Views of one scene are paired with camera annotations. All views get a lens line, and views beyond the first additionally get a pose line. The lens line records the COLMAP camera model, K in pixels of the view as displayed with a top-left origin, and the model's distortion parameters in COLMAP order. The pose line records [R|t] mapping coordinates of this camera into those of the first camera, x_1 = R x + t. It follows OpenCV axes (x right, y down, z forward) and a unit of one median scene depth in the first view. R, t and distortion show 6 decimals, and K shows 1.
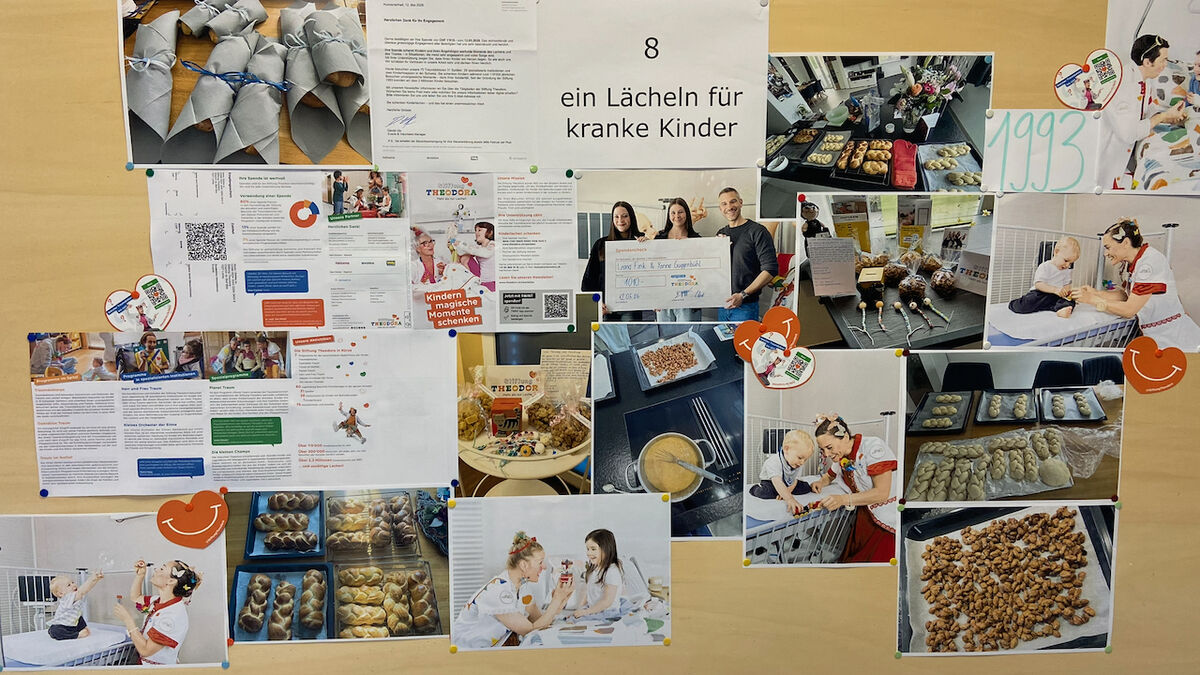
lens RADIAL K [[915.3, 0, 596.7], [0, 915.3, 325.0], [0, 0, 1]] dist [0.129609, -0.170490]
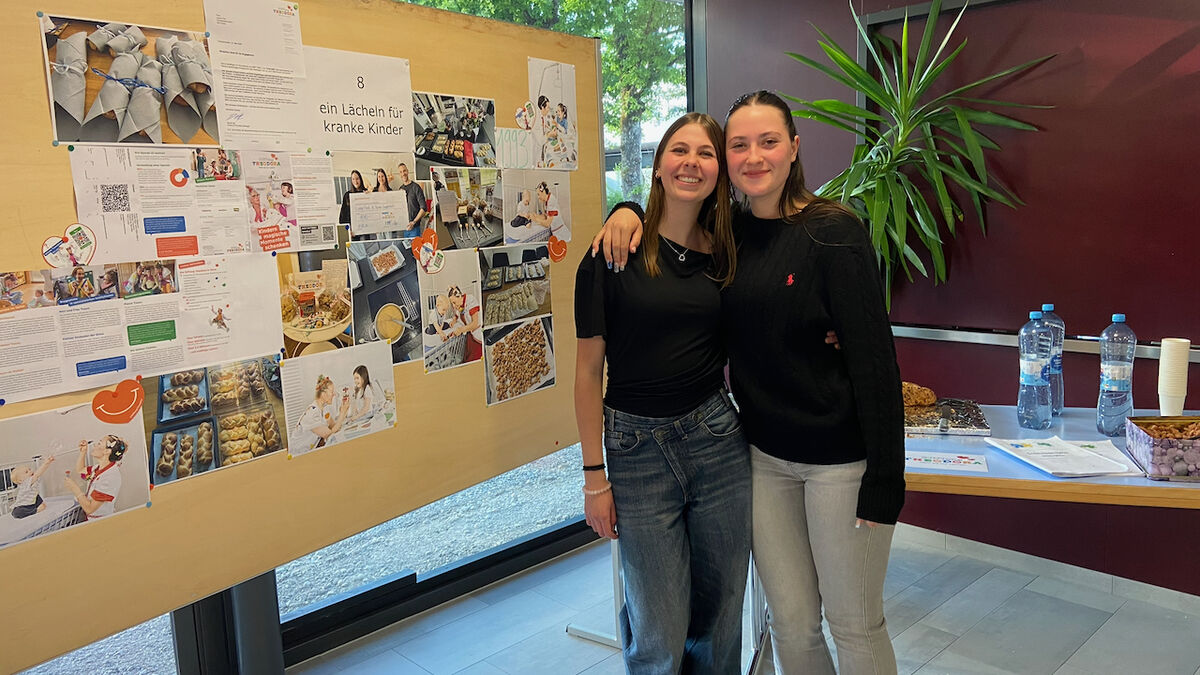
lens RADIAL K [[915.3, 0, 596.7], [0, 915.3, 325.0], [0, 0, 1]] dist [0.129609, -0.170490]
pose [[0.620147, -0.128928, 0.773819, -1.057119], [0.127329, 0.989865, 0.062881, 0.099685], [-0.774083, 0.059534, 0.630278, -0.418595]]
